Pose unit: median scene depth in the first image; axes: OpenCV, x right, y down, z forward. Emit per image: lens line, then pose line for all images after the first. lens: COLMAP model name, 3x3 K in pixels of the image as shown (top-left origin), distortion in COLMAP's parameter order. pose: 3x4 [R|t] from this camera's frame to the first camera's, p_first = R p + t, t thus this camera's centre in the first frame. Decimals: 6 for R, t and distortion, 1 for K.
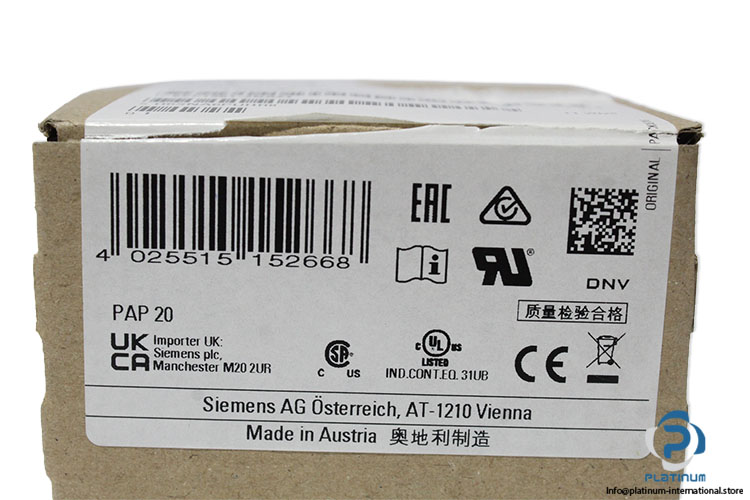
lens RADIAL K [[1258.0, 0, 376.7], [0, 1258.0, 249.3], [0, 0, 1]] dist [-0.093448, 0.000000]
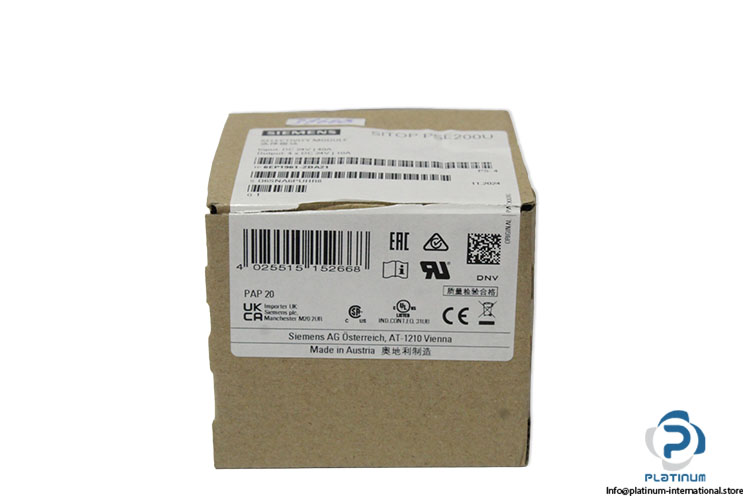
lens RADIAL K [[1927.6, 0, 374.4], [0, 1927.6, 250.0], [0, 0, 1]] dist [-0.092574, 0.000000]
pose [[0.999574, -0.005746, -0.028605, 0.091240], [0.010501, 0.985564, 0.168980, -0.547971], [0.027221, -0.169208, 0.985204, -2.076756]]
